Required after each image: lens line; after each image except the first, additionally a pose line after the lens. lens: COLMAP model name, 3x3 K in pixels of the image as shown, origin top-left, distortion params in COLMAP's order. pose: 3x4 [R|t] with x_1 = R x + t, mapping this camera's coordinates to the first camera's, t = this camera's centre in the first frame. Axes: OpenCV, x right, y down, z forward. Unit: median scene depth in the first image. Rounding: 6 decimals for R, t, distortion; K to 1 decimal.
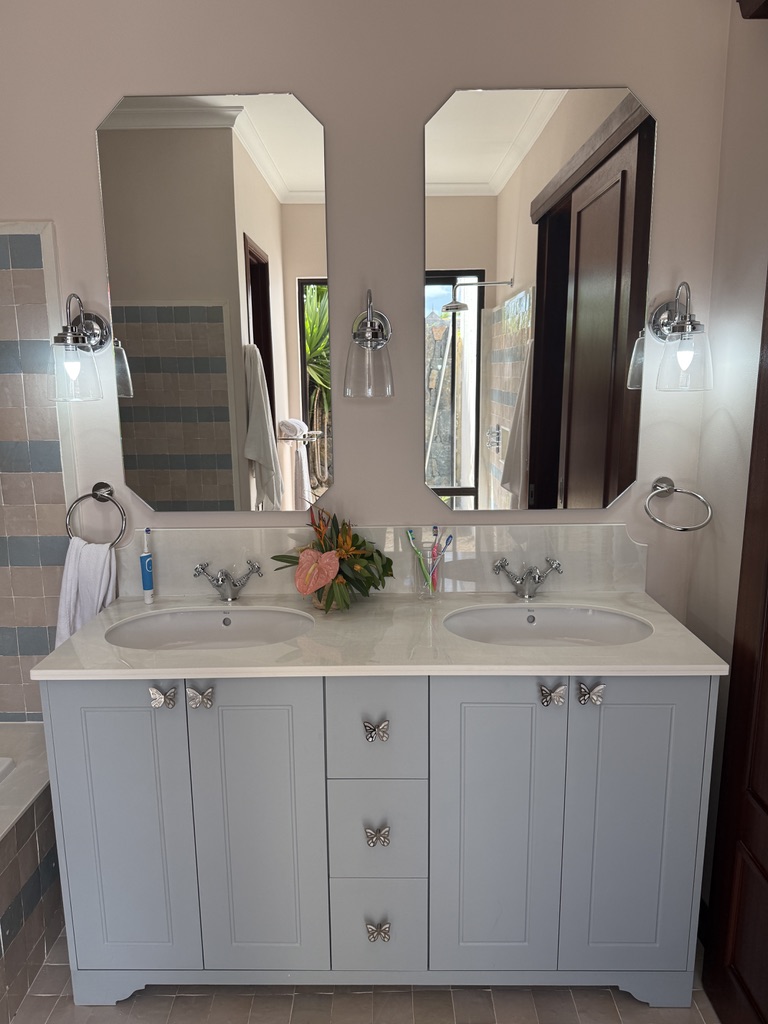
lens RADIAL K [[717.5, 0, 377.3], [0, 717.5, 521.6], [0, 0, 1]] dist [0.060832, -0.080455]
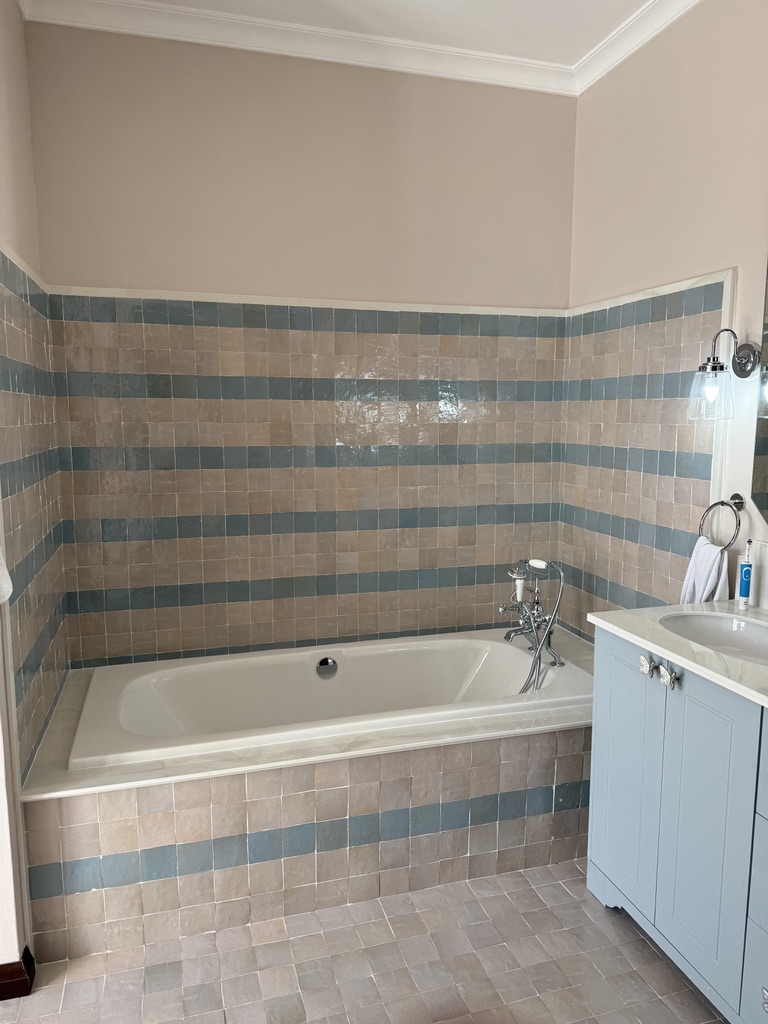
lens RADIAL K [[717.5, 0, 377.3], [0, 717.5, 521.6], [0, 0, 1]] dist [0.060832, -0.080455]
pose [[0.288532, 0.150714, -0.945534, 0.557089], [-0.184586, 0.977764, 0.099525, -0.021987], [0.939509, 0.145817, 0.309936, 0.149587]]
